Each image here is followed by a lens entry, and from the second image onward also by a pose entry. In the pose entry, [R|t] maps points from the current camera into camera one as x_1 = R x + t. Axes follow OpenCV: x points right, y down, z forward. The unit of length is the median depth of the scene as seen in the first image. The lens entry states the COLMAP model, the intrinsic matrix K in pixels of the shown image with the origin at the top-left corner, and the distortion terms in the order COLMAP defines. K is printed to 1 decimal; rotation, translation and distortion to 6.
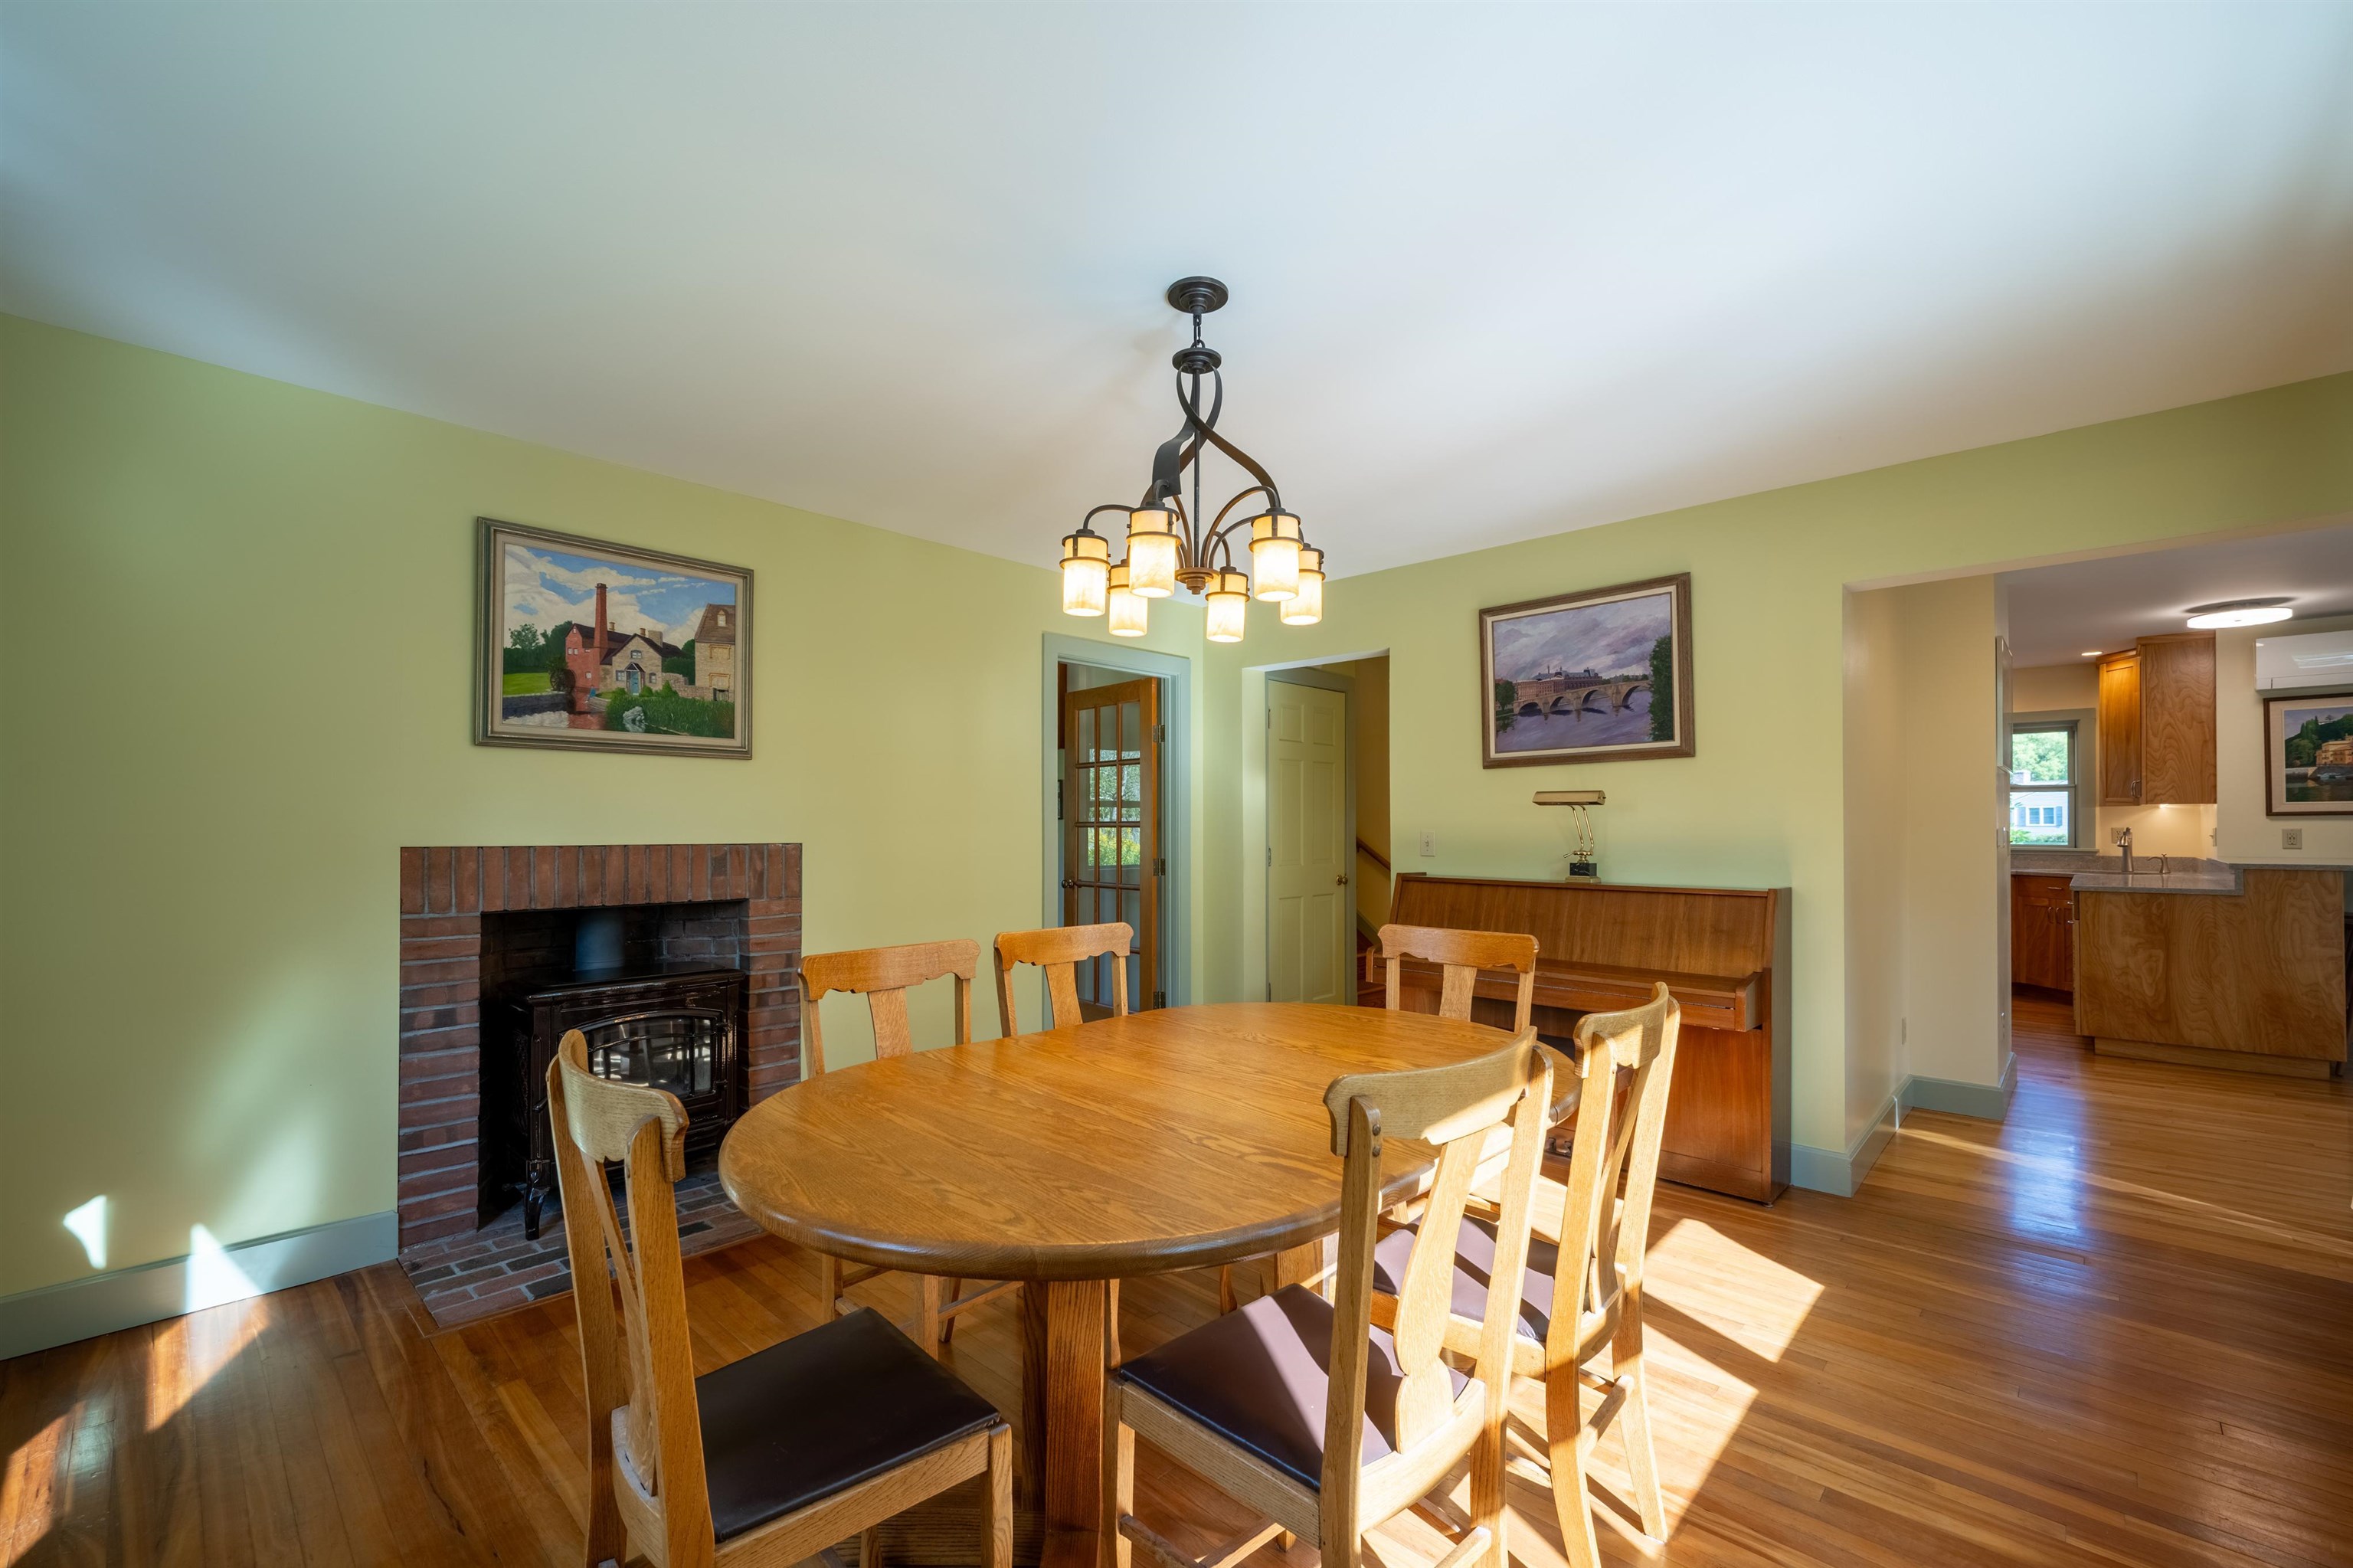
lens RADIAL K [[967.6, 0, 1169.8], [0, 967.6, 818.1], [0, 0, 1]] dist [-0.003804, 0.000111]
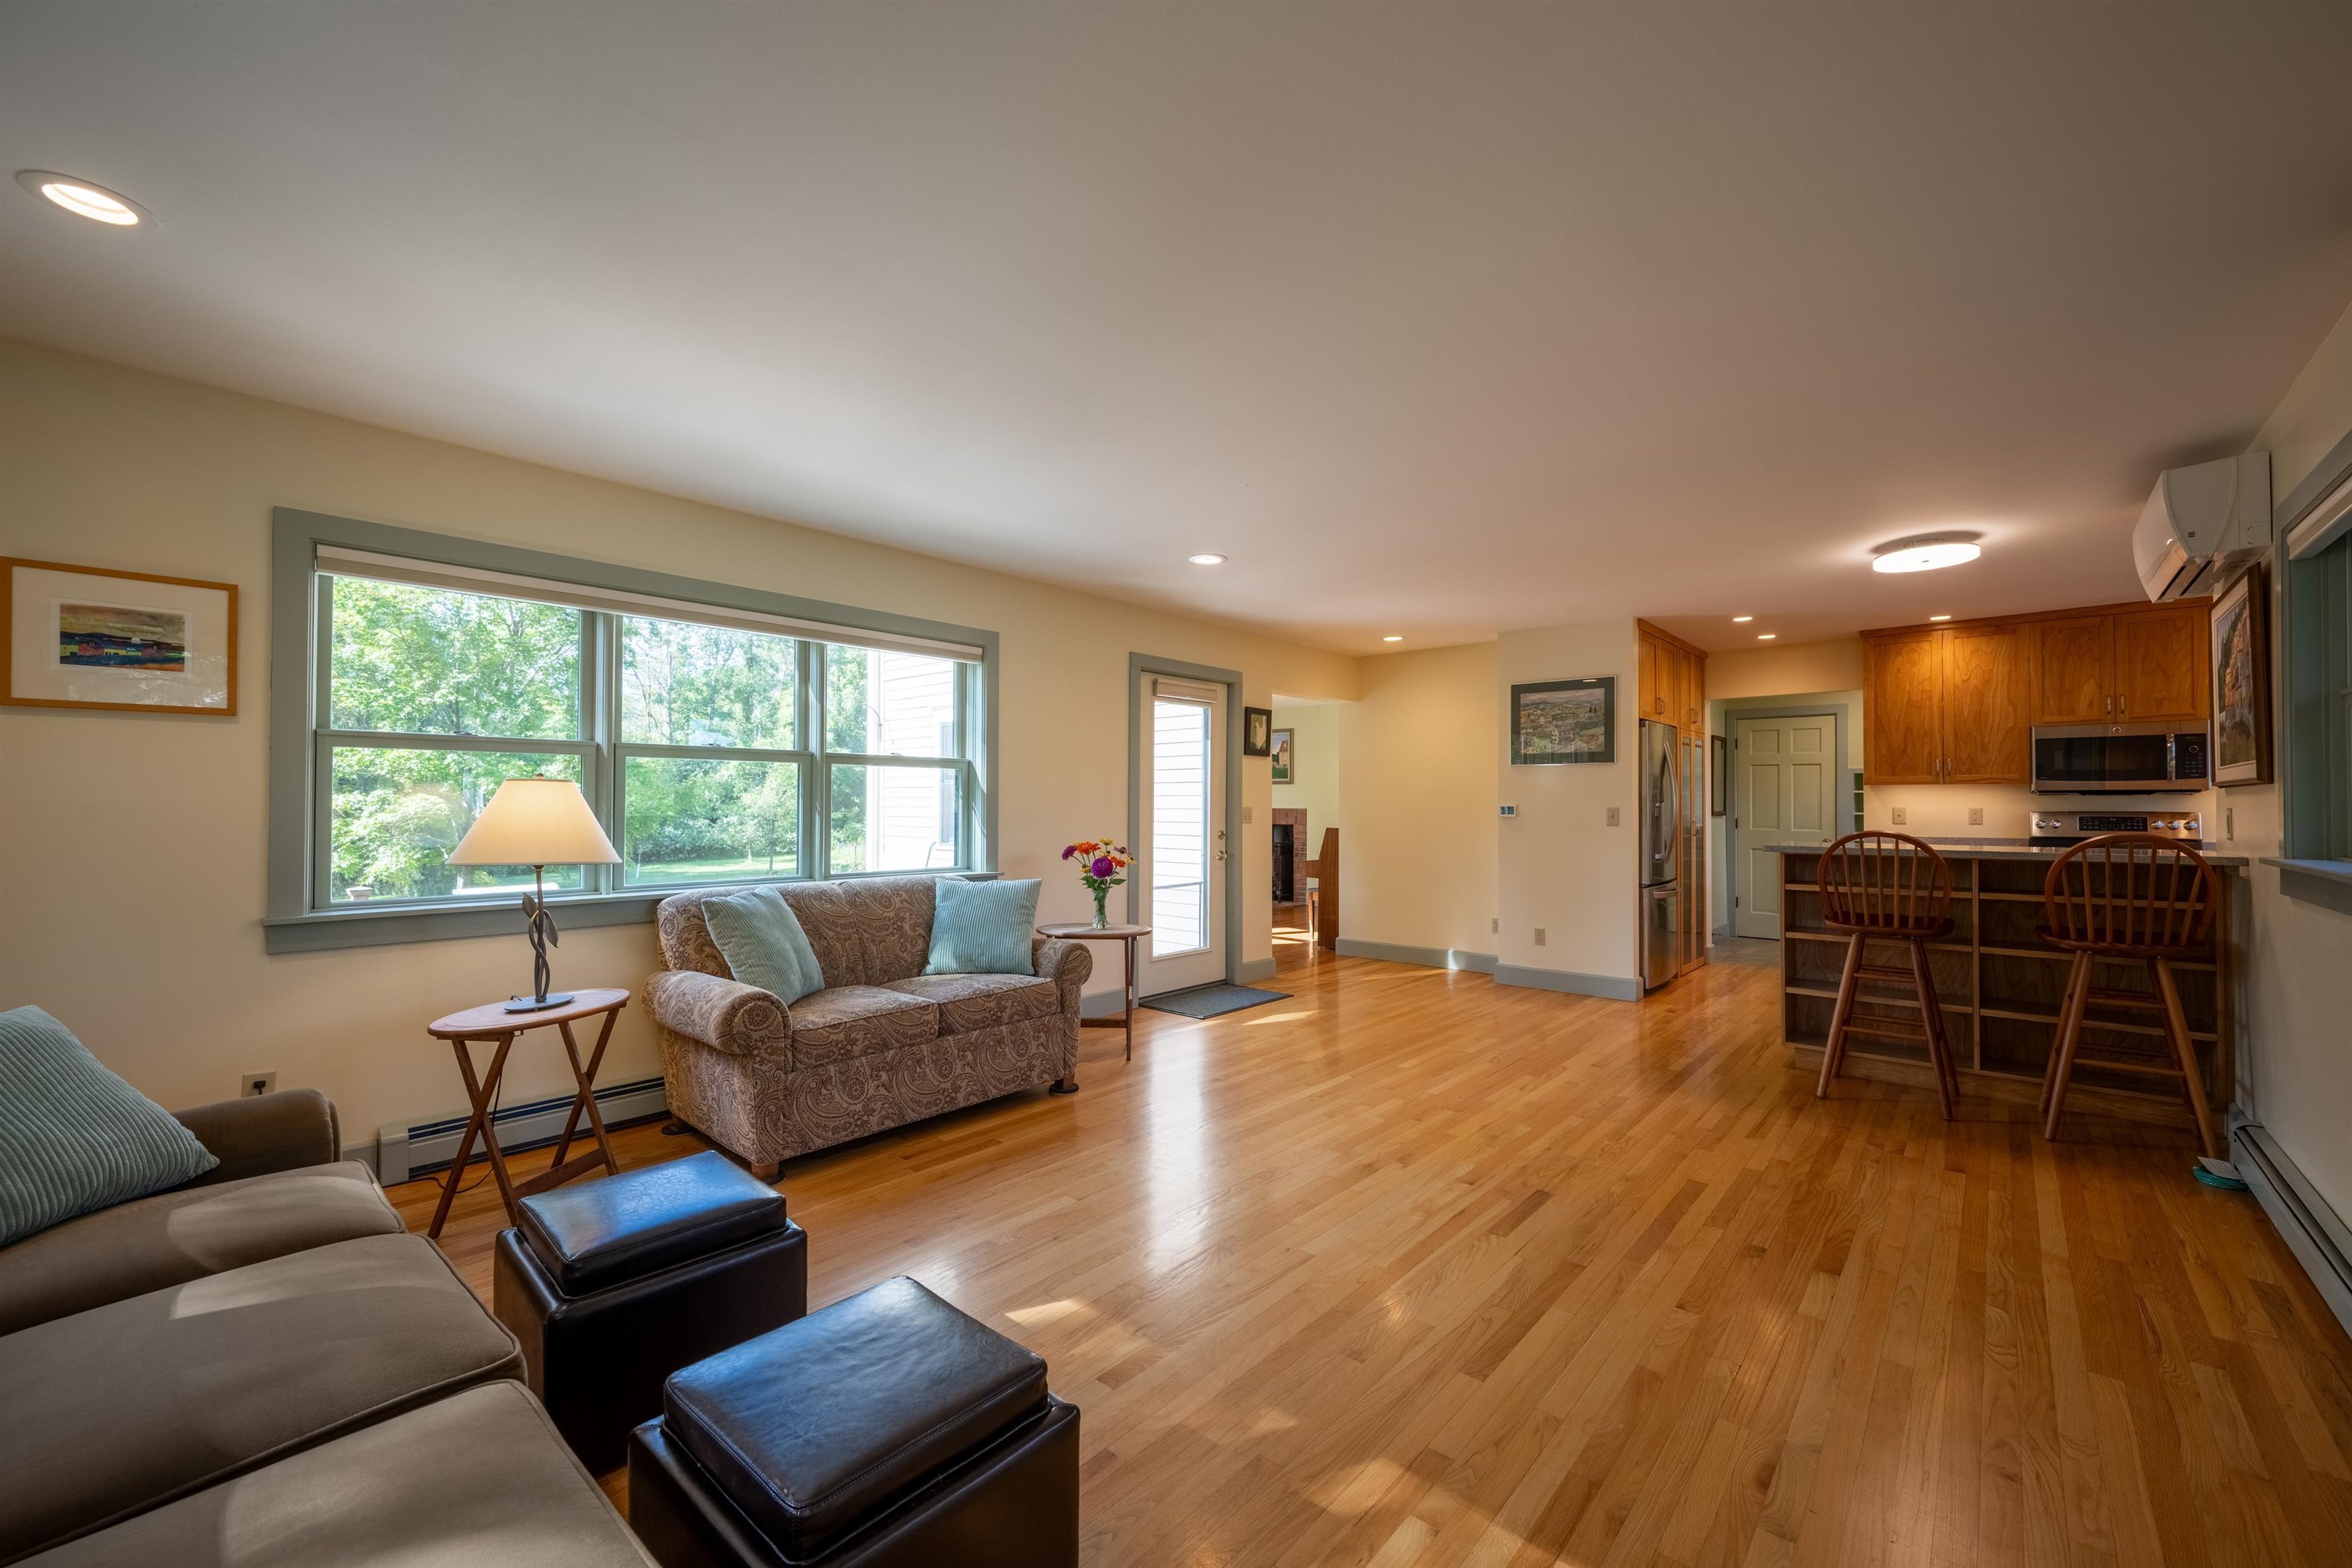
lens RADIAL K [[930.9, 0, 1171.4], [0, 930.9, 787.6], [0, 0, 1]] dist [-0.006141, -0.000347]
pose [[0.029115, -0.016257, -0.999444, 2.430336], [0.006490, 0.999850, -0.016074, 0.002890], [0.999555, -0.006018, 0.029216, 0.387057]]
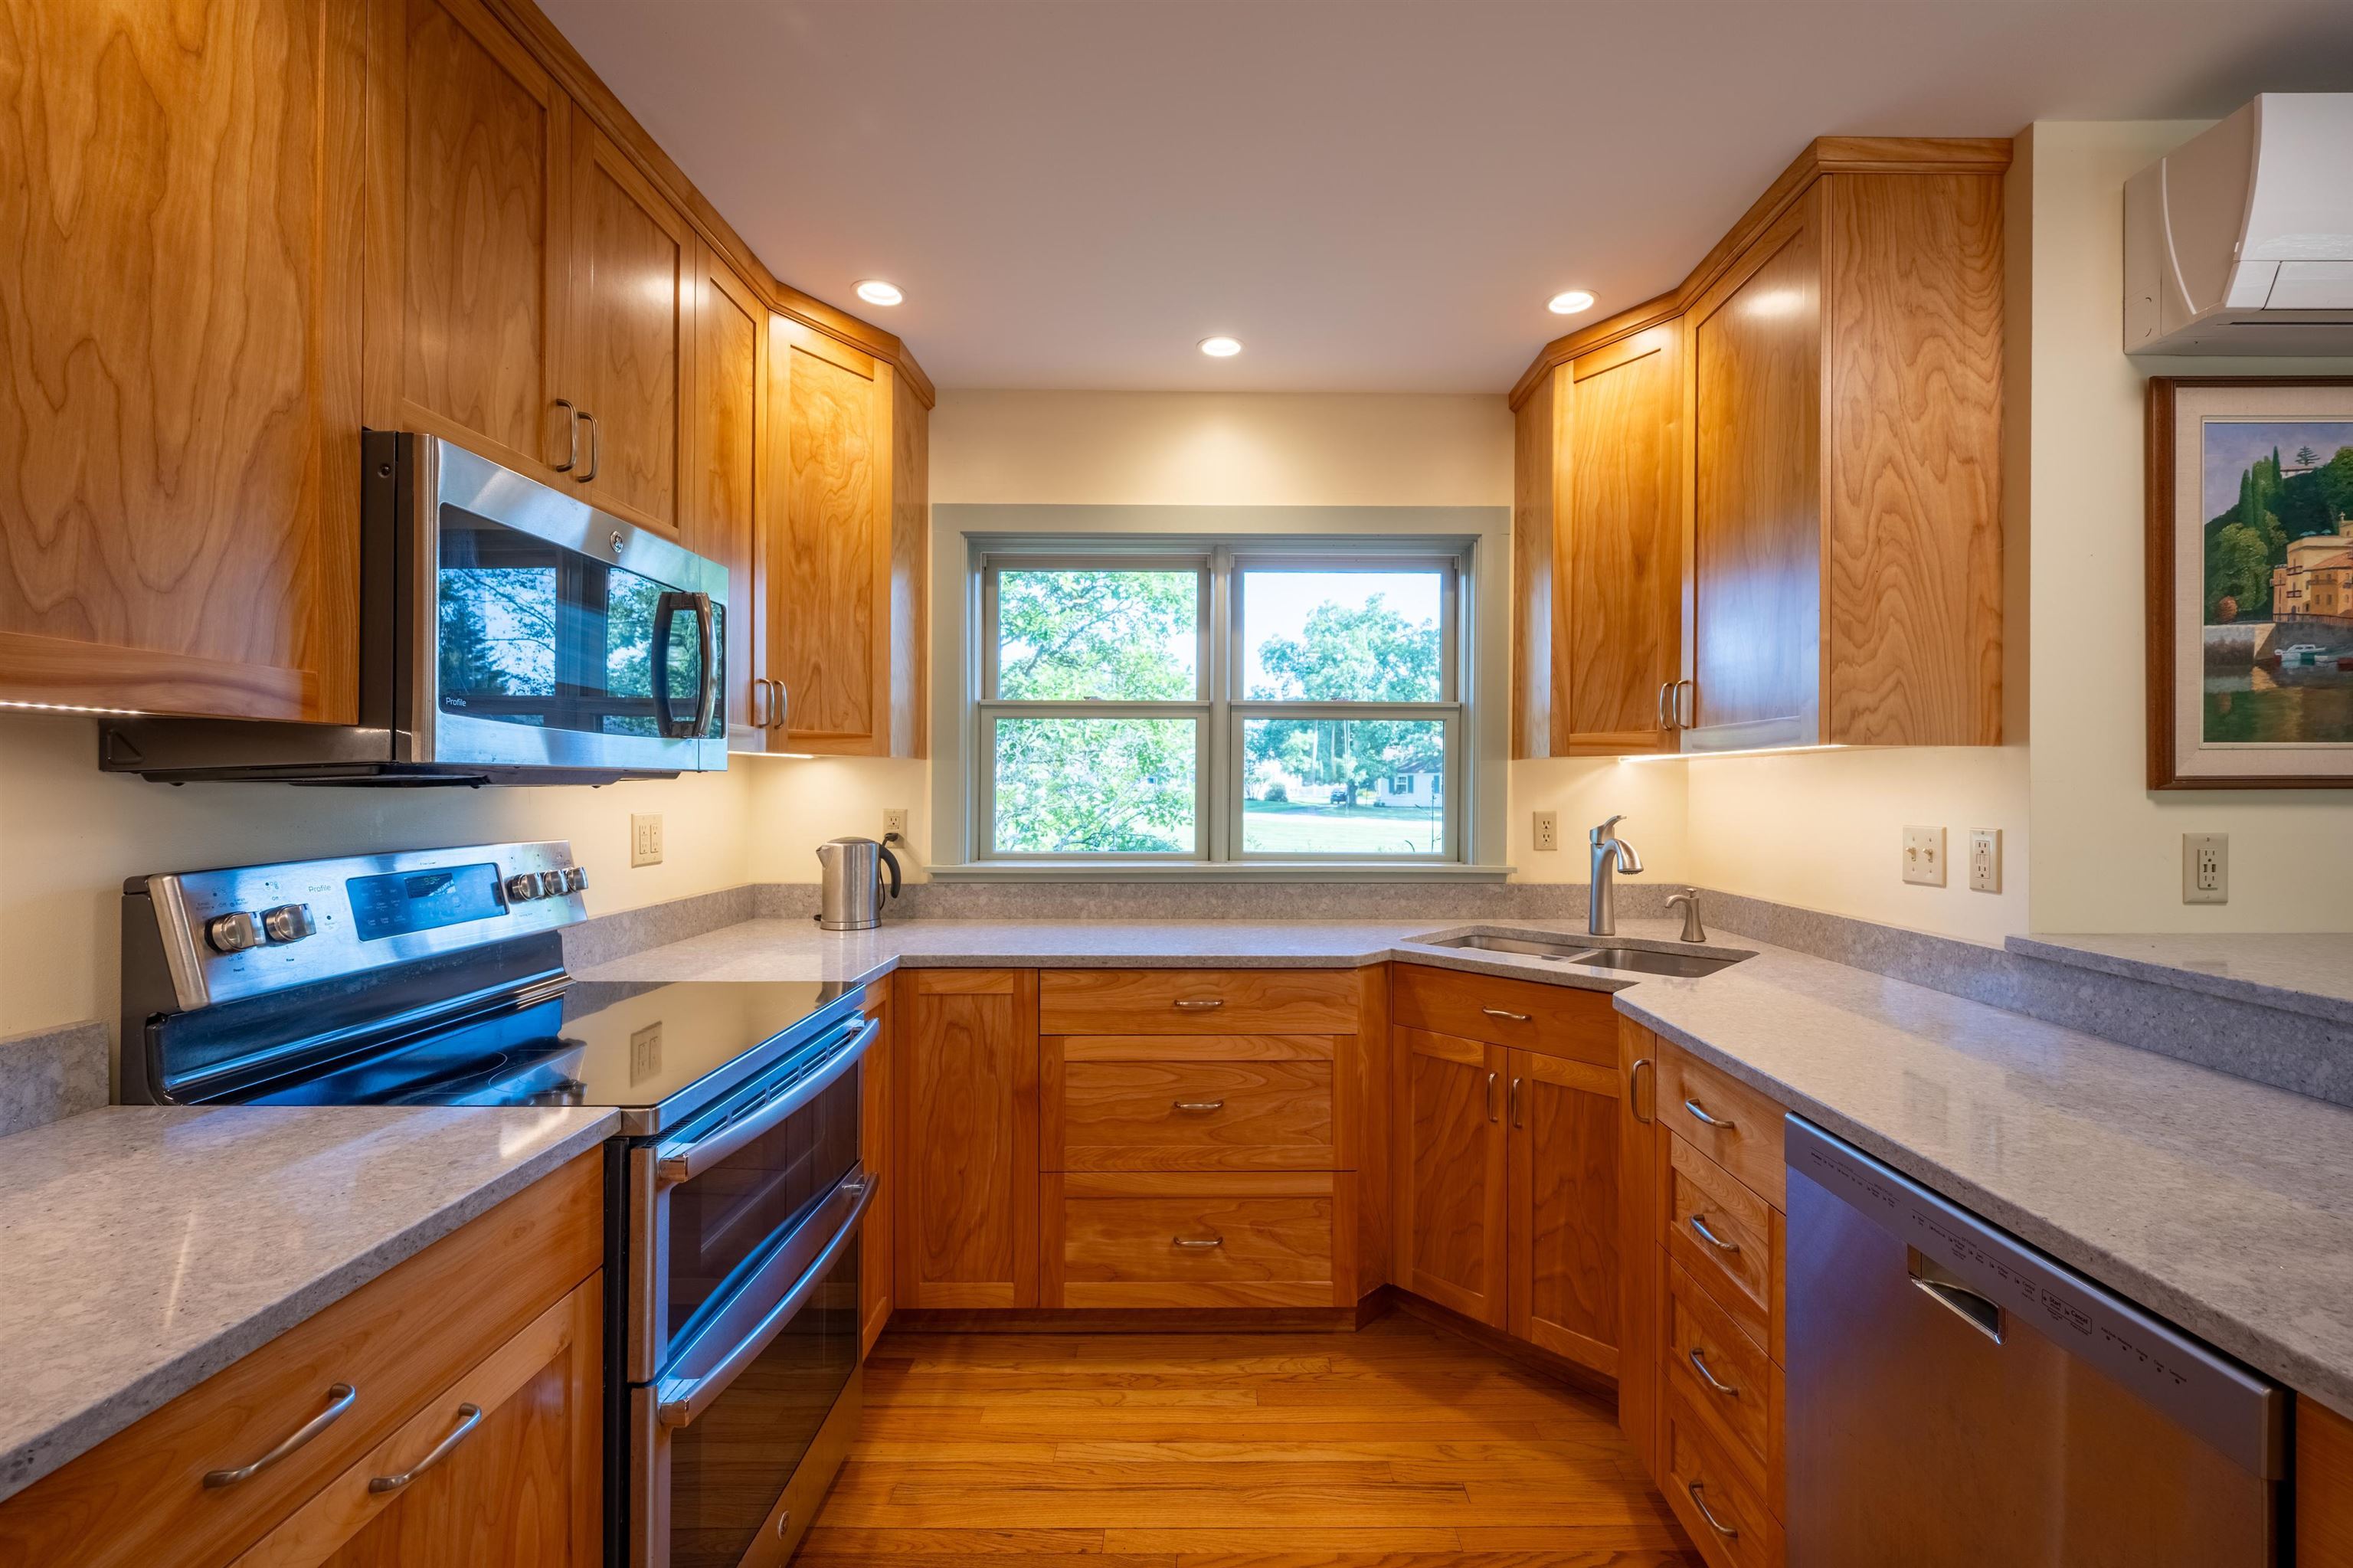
lens RADIAL K [[1003.8, 0, 1203.9], [0, 1003.8, 784.8], [0, 0, 1]] dist [-0.001567, 0.001282]
pose [[0.724875, 0.002453, 0.688877, 1.020849], [-0.008840, 0.999944, 0.005741, -0.004397], [-0.688824, -0.010251, 0.724856, 1.367723]]
